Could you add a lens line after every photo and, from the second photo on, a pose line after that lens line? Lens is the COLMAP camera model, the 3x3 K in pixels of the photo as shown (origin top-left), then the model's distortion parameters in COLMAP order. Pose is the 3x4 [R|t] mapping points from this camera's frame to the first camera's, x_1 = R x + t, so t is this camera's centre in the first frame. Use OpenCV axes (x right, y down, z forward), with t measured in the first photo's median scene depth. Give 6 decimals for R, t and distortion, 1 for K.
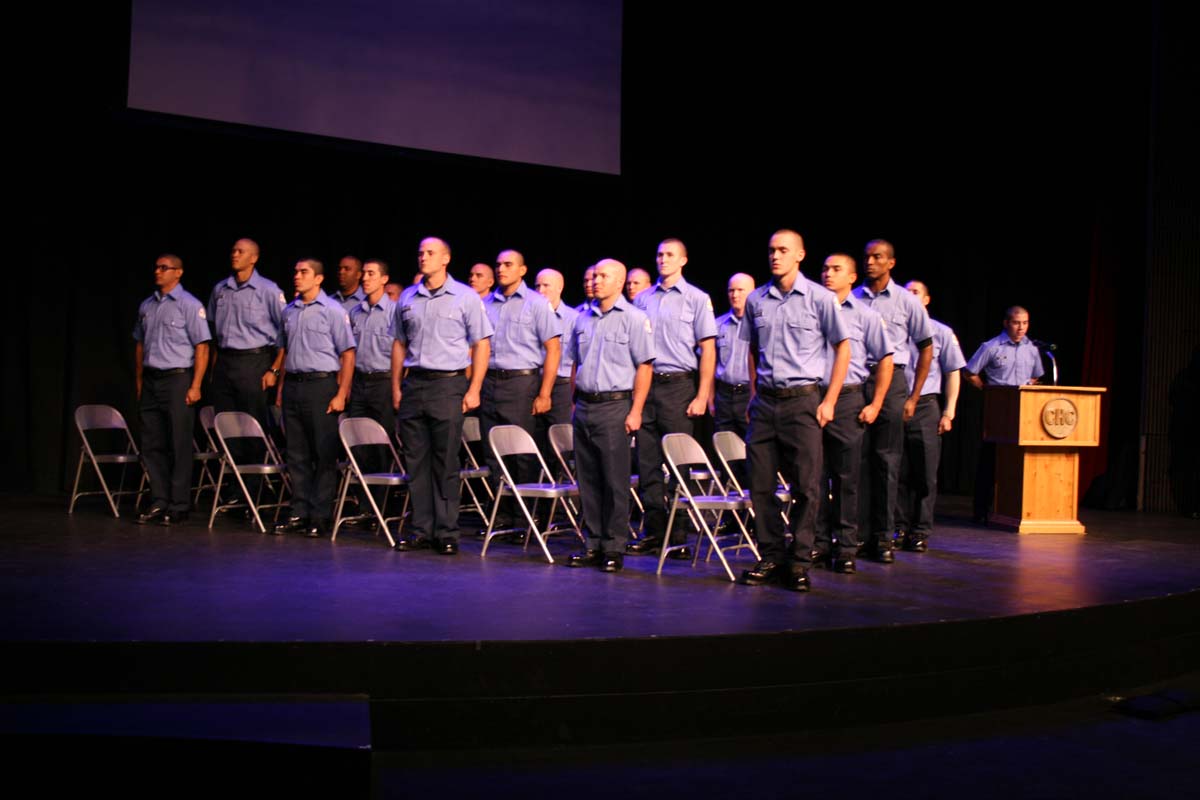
lens RADIAL K [[1432.8, 0, 626.4], [0, 1432.8, 423.3], [0, 0, 1]] dist [-0.062264, 0.000000]
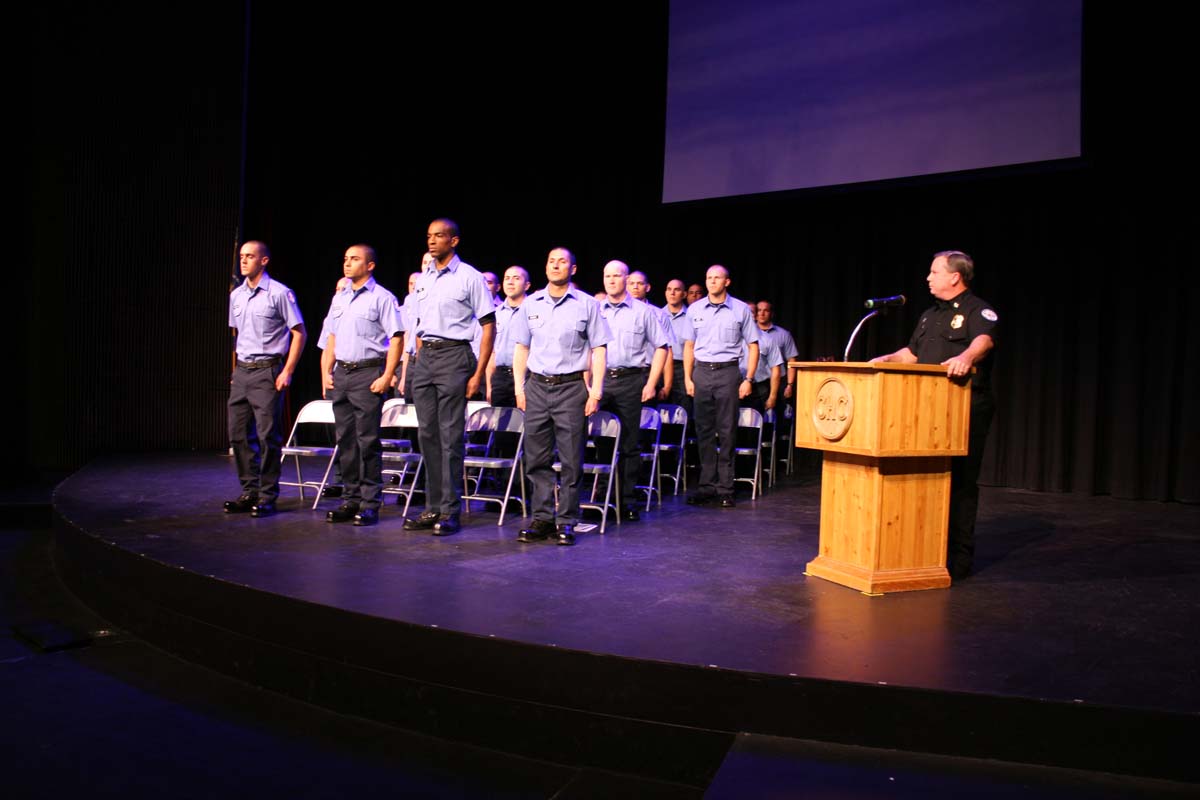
lens RADIAL K [[1019.4, 0, 597.0], [0, 1019.4, 421.6], [0, 0, 1]] dist [-0.130103, 0.040623]
pose [[0.153017, 0.019444, -0.988032, 0.565003], [-0.051728, 0.998593, 0.011640, 0.001603], [0.986869, 0.049328, 0.153808, 0.614228]]
